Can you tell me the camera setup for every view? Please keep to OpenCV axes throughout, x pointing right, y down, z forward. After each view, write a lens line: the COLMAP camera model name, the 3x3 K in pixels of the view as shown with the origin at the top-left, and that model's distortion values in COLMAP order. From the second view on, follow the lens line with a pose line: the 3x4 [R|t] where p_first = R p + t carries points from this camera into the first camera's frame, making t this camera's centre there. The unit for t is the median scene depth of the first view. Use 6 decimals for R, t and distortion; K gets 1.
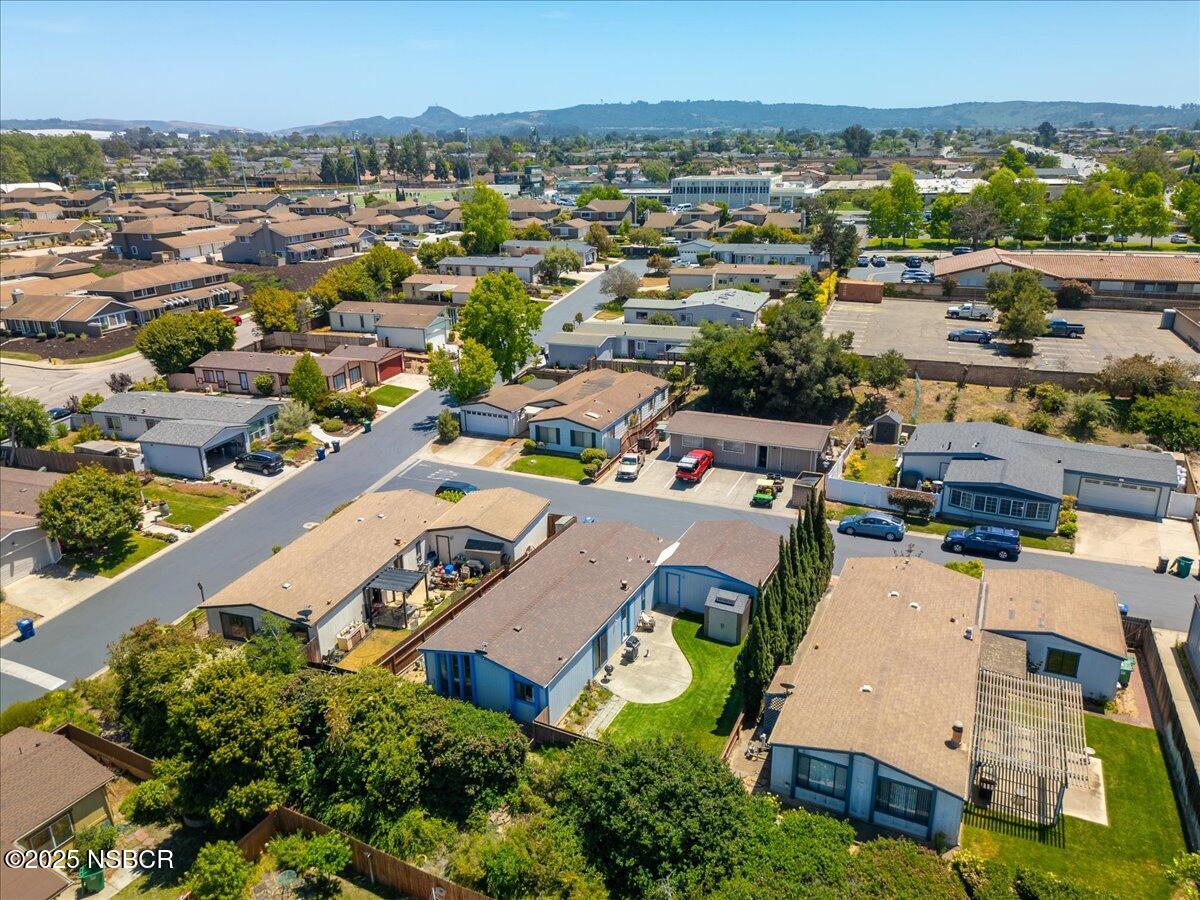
lens RADIAL K [[844.1, 0, 618.6], [0, 844.1, 447.0], [0, 0, 1]] dist [0.055860, -0.049968]
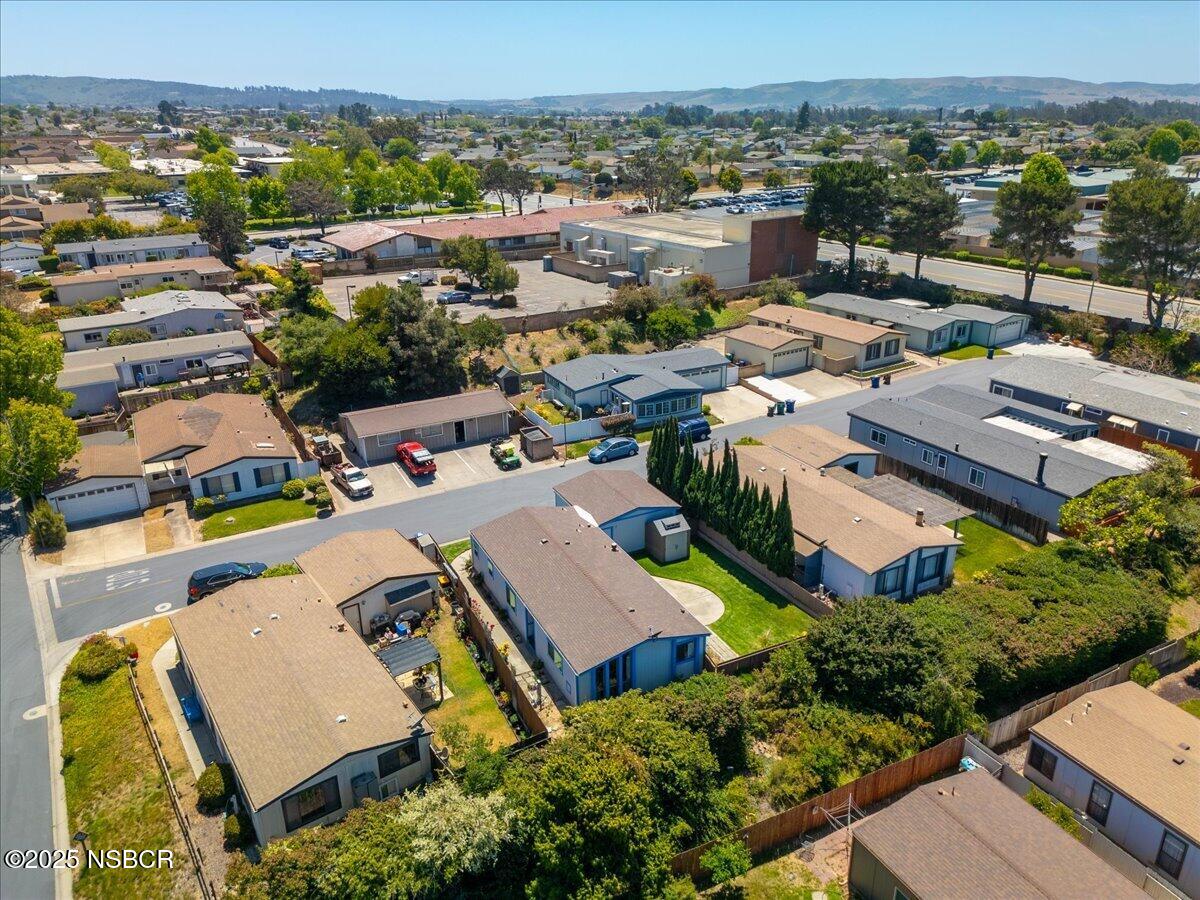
lens RADIAL K [[844.1, 0, 618.6], [0, 844.1, 447.0], [0, 0, 1]] dist [0.055860, -0.049968]
pose [[0.591211, -0.286650, 0.753858, -0.441017], [0.270455, 0.951050, 0.149528, -0.064924], [-0.759819, 0.115482, 0.639797, 0.185197]]
